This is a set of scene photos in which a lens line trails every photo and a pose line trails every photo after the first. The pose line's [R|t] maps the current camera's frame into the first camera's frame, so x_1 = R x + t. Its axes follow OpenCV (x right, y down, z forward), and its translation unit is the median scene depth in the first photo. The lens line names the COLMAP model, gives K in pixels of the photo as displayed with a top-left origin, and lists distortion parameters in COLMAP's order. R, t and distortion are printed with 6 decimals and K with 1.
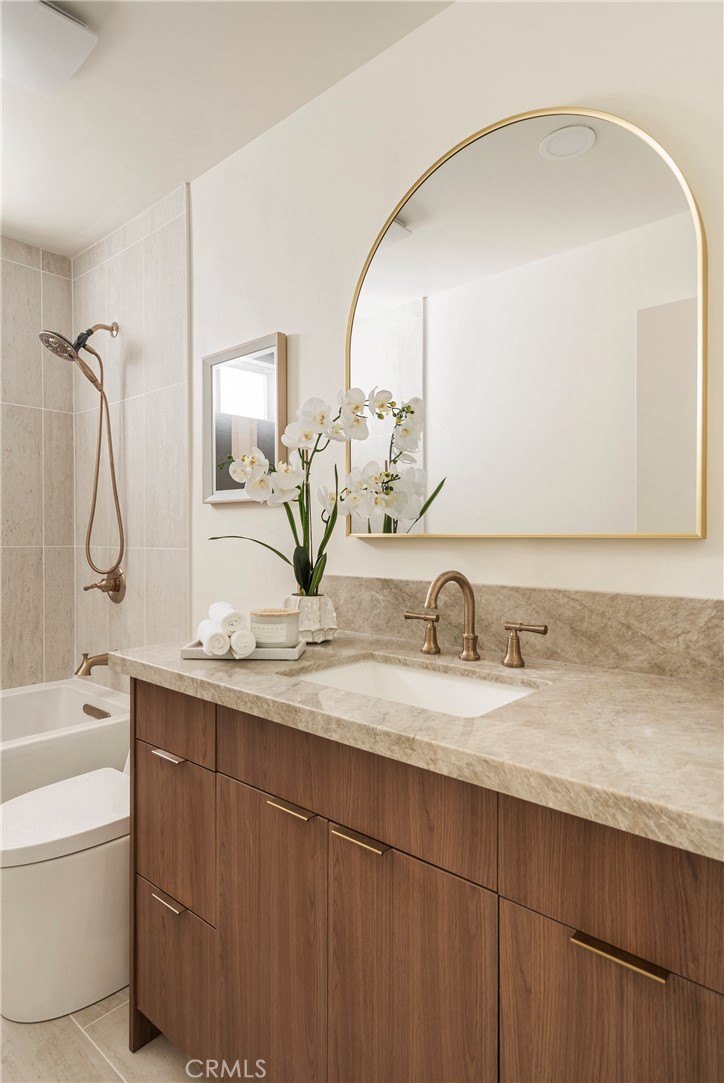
lens RADIAL K [[599.4, 0, 367.3], [0, 599.4, 542.9], [0, 0, 1]] dist [-0.000896, -0.001860]
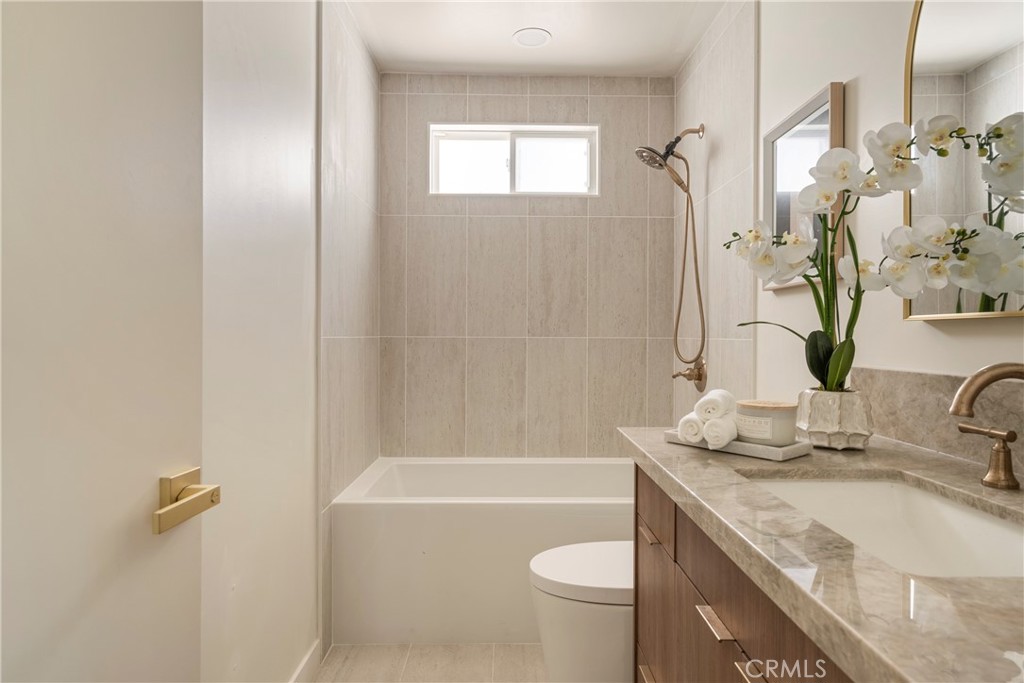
lens RADIAL K [[580.0, 0, 512.5], [0, 580.0, 335.4], [0, 0, 1]] dist [0.007730, 0.001532]
pose [[0.668297, 0.002974, -0.743889, 0.205783], [-0.012156, 0.999902, -0.006924, 0.022999], [0.743795, 0.013670, 0.668268, 0.141434]]
